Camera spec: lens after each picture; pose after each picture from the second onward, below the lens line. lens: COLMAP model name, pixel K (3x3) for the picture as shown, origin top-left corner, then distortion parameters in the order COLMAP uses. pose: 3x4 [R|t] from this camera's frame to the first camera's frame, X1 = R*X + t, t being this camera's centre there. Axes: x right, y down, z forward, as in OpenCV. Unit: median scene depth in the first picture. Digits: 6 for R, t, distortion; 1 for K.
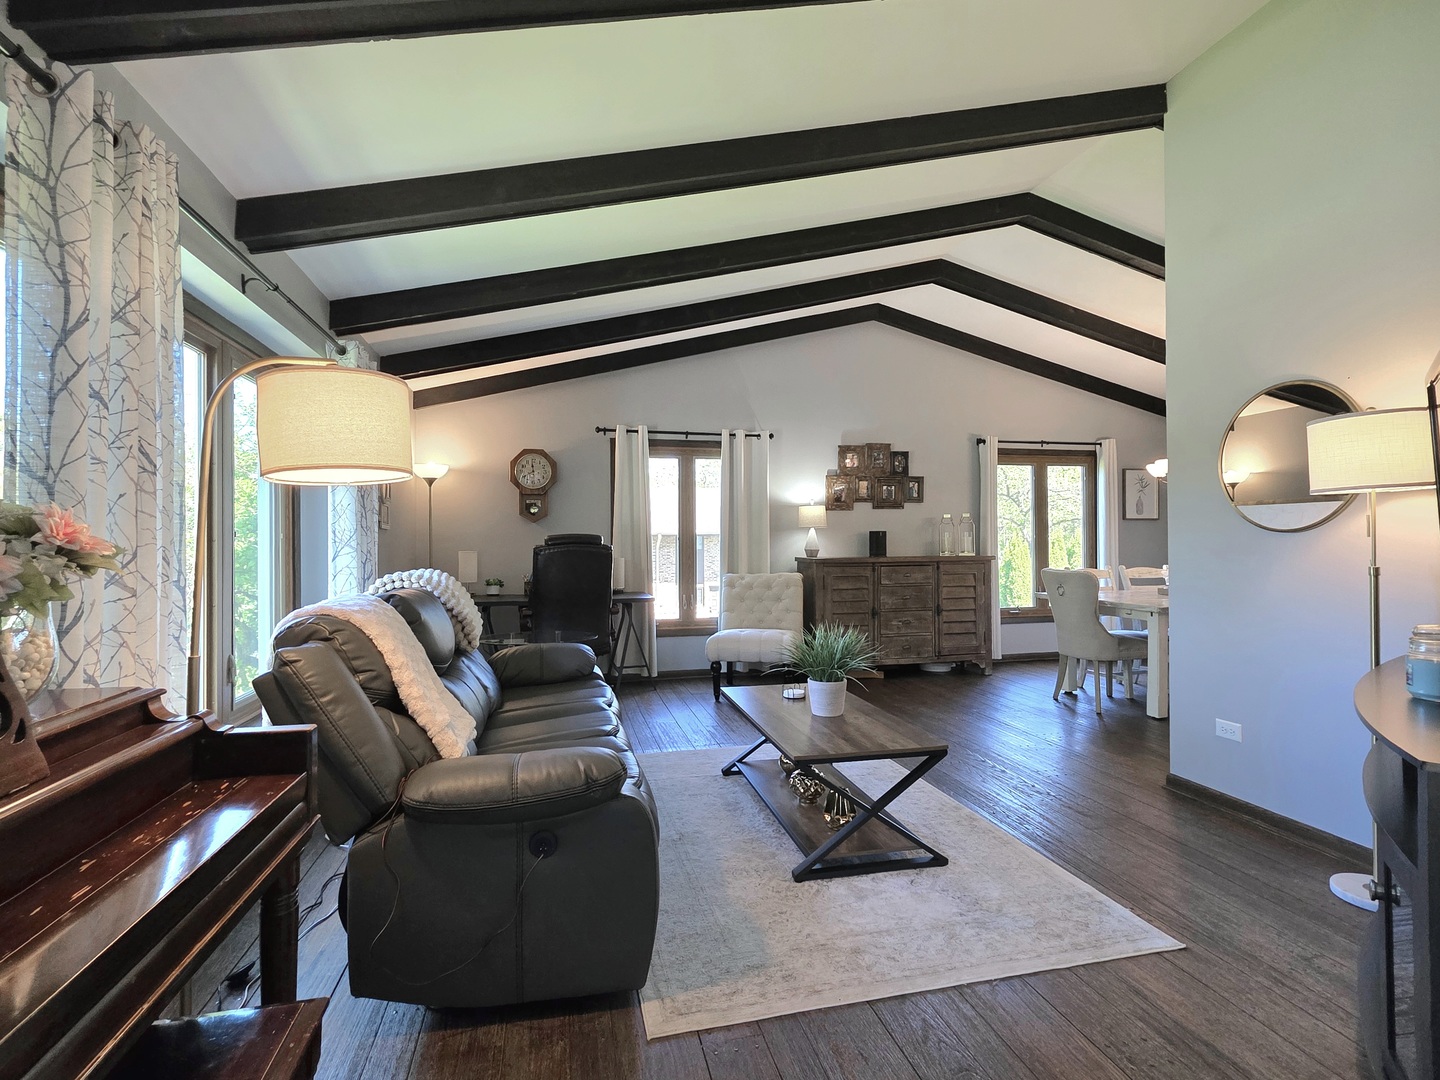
lens RADIAL K [[715.2, 0, 721.8], [0, 715.2, 537.2], [0, 0, 1]] dist [0.002099, -0.000437]
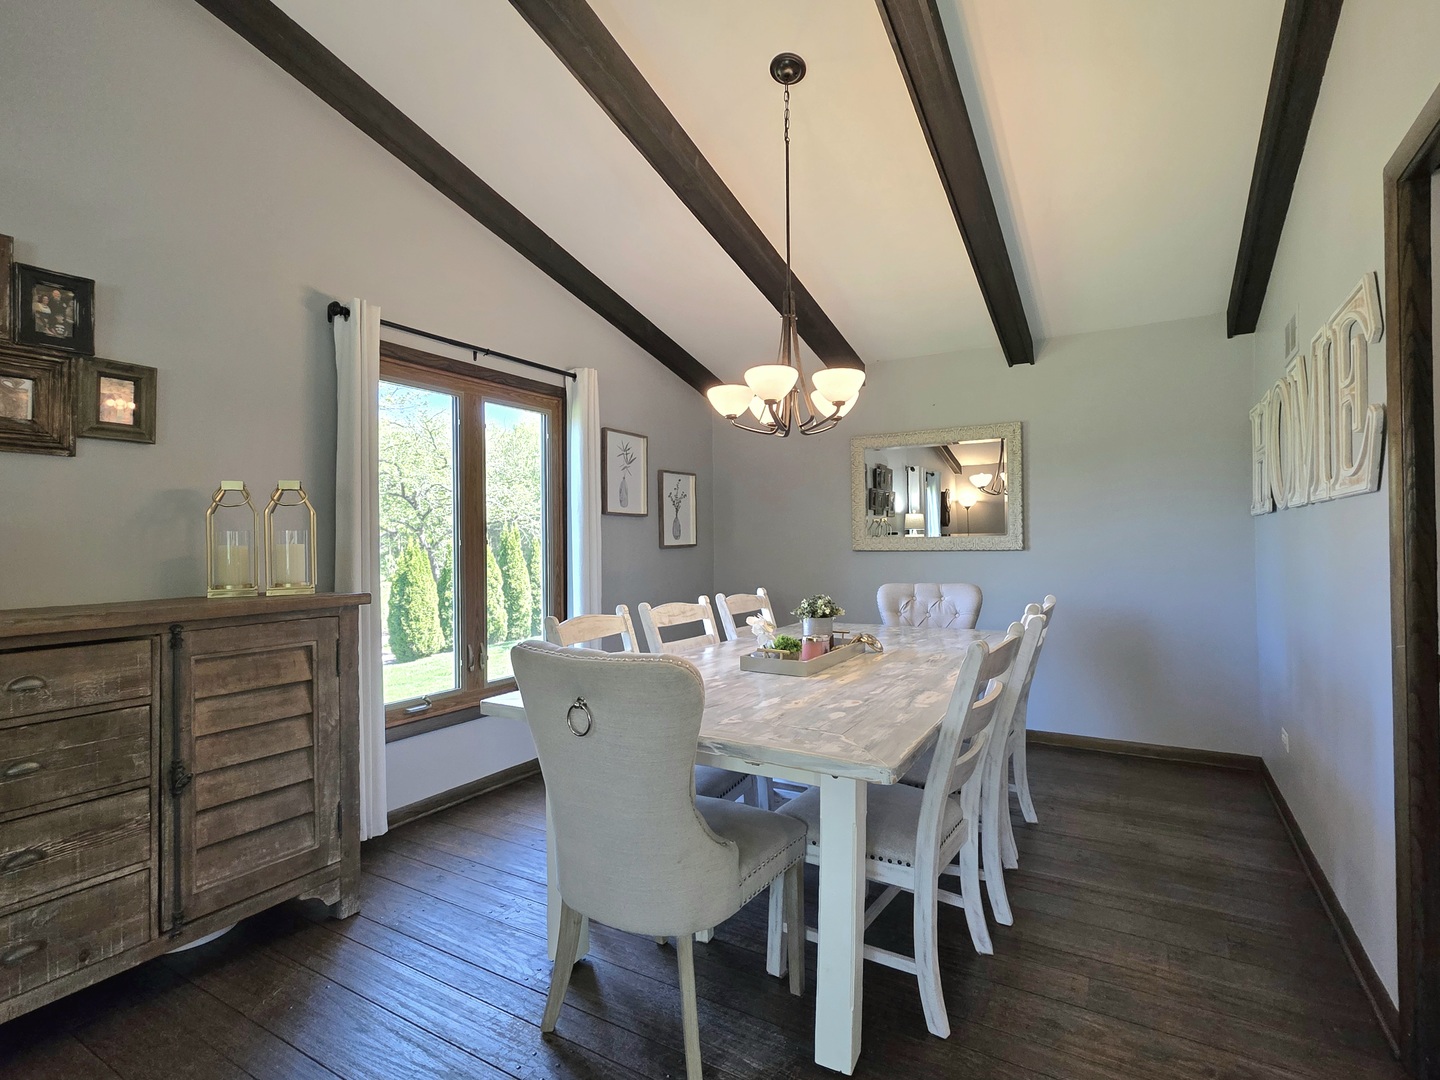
lens RADIAL K [[715.2, 0, 721.8], [0, 715.2, 537.2], [0, 0, 1]] dist [0.002099, -0.000437]
pose [[0.696661, 0.005692, 0.717378, 0.227253], [0.001134, 0.999959, -0.009035, -0.000167], [-0.717400, 0.007108, 0.696626, 0.570280]]
